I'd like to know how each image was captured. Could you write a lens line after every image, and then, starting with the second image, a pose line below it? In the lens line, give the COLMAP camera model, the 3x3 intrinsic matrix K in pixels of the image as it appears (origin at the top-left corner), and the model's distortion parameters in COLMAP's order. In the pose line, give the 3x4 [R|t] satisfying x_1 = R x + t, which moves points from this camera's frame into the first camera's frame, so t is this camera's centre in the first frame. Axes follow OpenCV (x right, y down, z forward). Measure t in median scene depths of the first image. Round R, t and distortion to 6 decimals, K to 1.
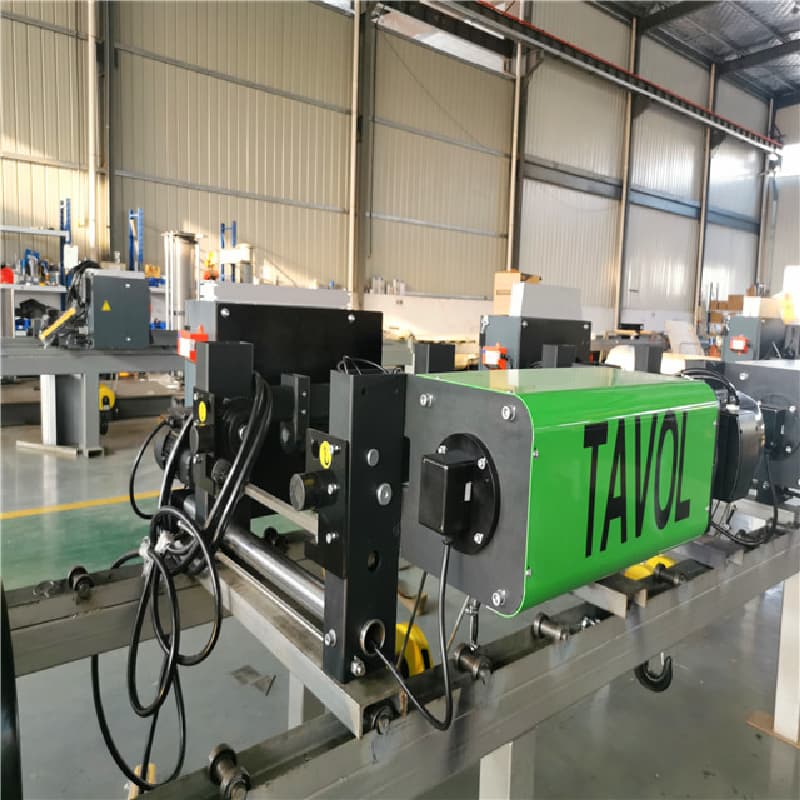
lens RADIAL K [[617.1, 0, 400.0], [0, 617.1, 400.0], [0, 0, 1]] dist [0.053608, -0.044116]
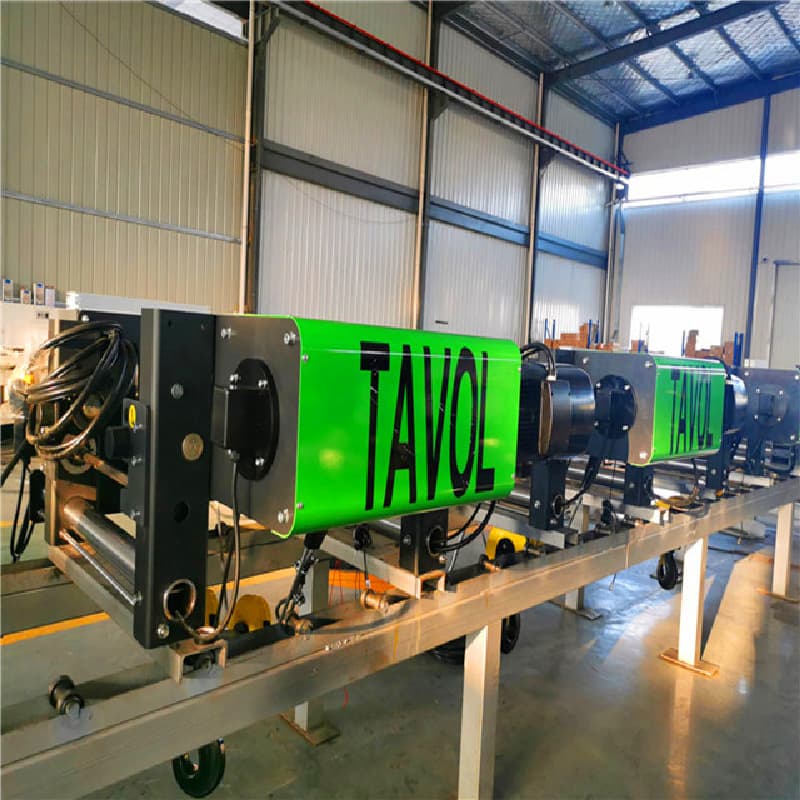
lens RADIAL K [[586.3, 0, 400.0], [0, 586.3, 400.0], [0, 0, 1]] dist [0.042521, -0.002795]
pose [[0.997410, 0.024617, 0.067586, 0.226372], [-0.020492, 0.997924, -0.061052, -0.016823], [-0.068949, 0.059509, 0.995844, 0.180476]]
